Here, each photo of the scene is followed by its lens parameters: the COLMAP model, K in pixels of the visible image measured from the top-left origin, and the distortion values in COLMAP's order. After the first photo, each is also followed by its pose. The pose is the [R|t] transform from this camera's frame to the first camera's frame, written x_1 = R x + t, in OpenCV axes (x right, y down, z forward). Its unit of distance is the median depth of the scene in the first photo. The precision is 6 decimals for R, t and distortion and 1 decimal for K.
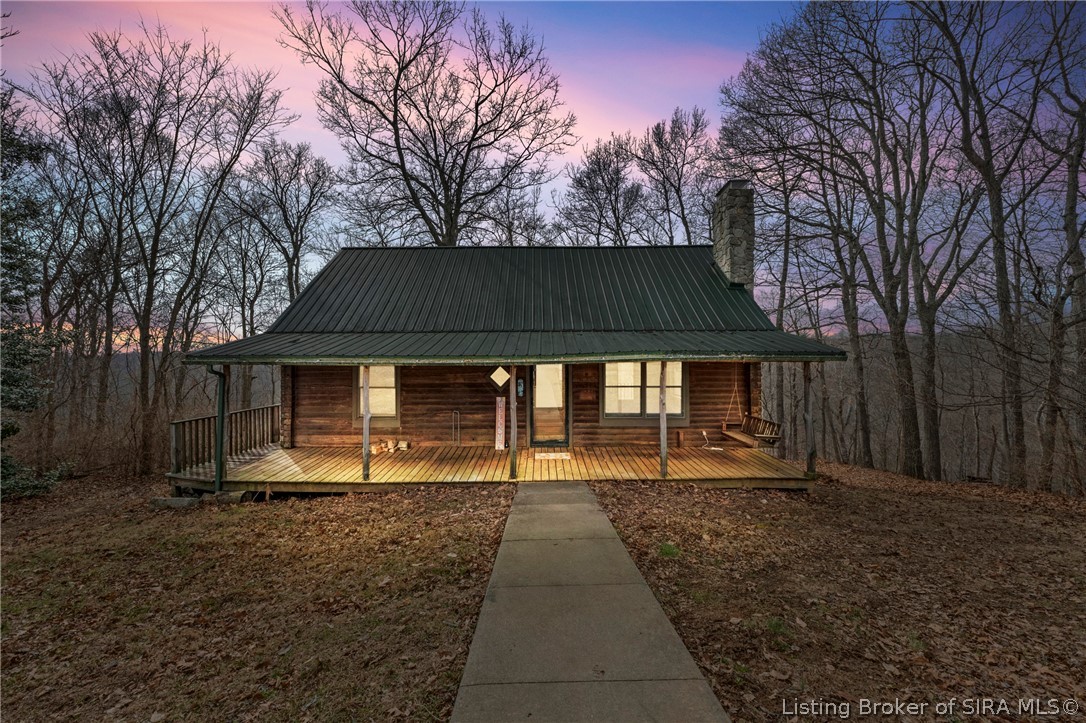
lens RADIAL K [[460.2, 0, 546.3], [0, 460.2, 355.7], [0, 0, 1]] dist [-0.009481, 0.000060]
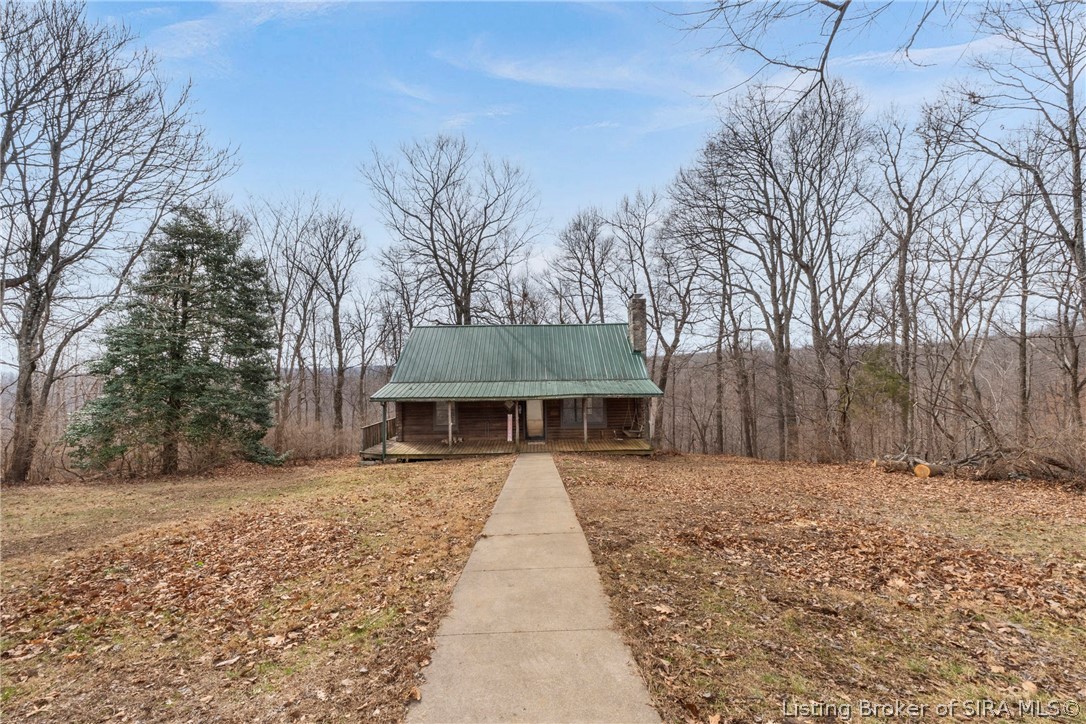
lens RADIAL K [[460.2, 0, 541.2], [0, 460.2, 372.0], [0, 0, 1]] dist [-0.009481, 0.000060]
pose [[0.999936, -0.011286, -0.000828, 0.037495], [0.011291, 0.999921, 0.005464, -0.098009], [0.000766, -0.005473, 0.999985, -0.946604]]
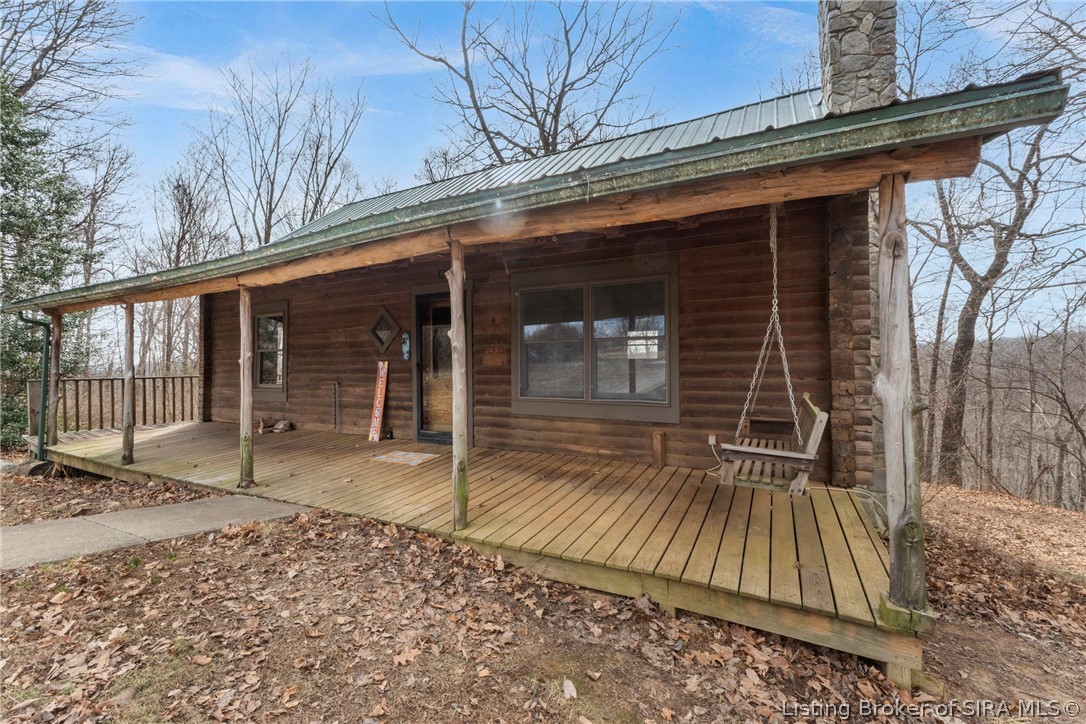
lens RADIAL K [[460.2, 0, 542.3], [0, 460.2, 361.2], [0, 0, 1]] dist [-0.009481, 0.000060]
pose [[0.886578, -0.005996, -0.462540, 0.401754], [0.007857, 0.999967, 0.002098, 0.089945], [0.462512, -0.005494, 0.886596, 0.527364]]
